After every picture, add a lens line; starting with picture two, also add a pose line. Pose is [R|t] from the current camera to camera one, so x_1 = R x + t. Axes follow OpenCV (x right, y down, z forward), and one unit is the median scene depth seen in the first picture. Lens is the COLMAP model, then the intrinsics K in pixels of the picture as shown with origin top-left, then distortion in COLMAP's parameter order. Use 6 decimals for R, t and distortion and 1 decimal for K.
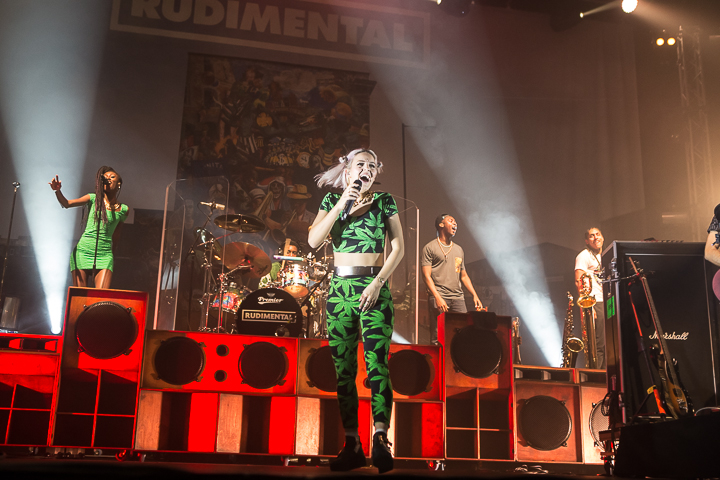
lens RADIAL K [[799.4, 0, 360.0], [0, 799.4, 240.0], [0, 0, 1]] dist [-0.034398, 0.016290]
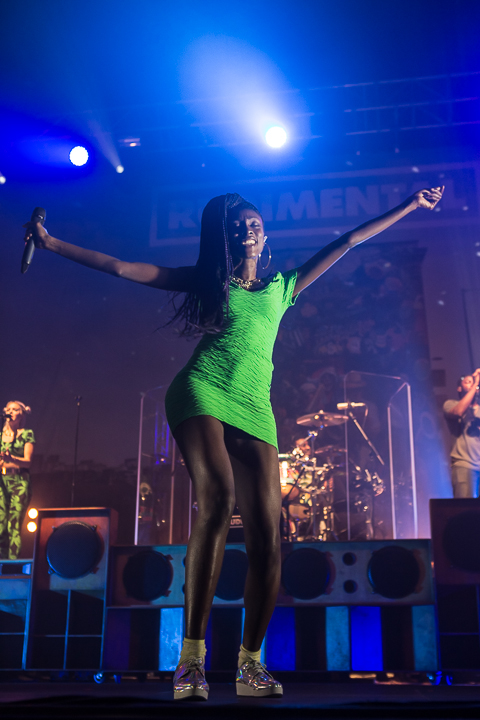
lens RADIAL K [[862.2, 0, 241.0], [0, 862.2, 370.7], [0, 0, 1]] dist [-0.018721, 0.005321]
pose [[0.936852, -0.140229, -0.320382, 0.232269], [0.115292, 0.988718, -0.095623, 0.016923], [0.330176, 0.052647, 0.942450, 0.034236]]
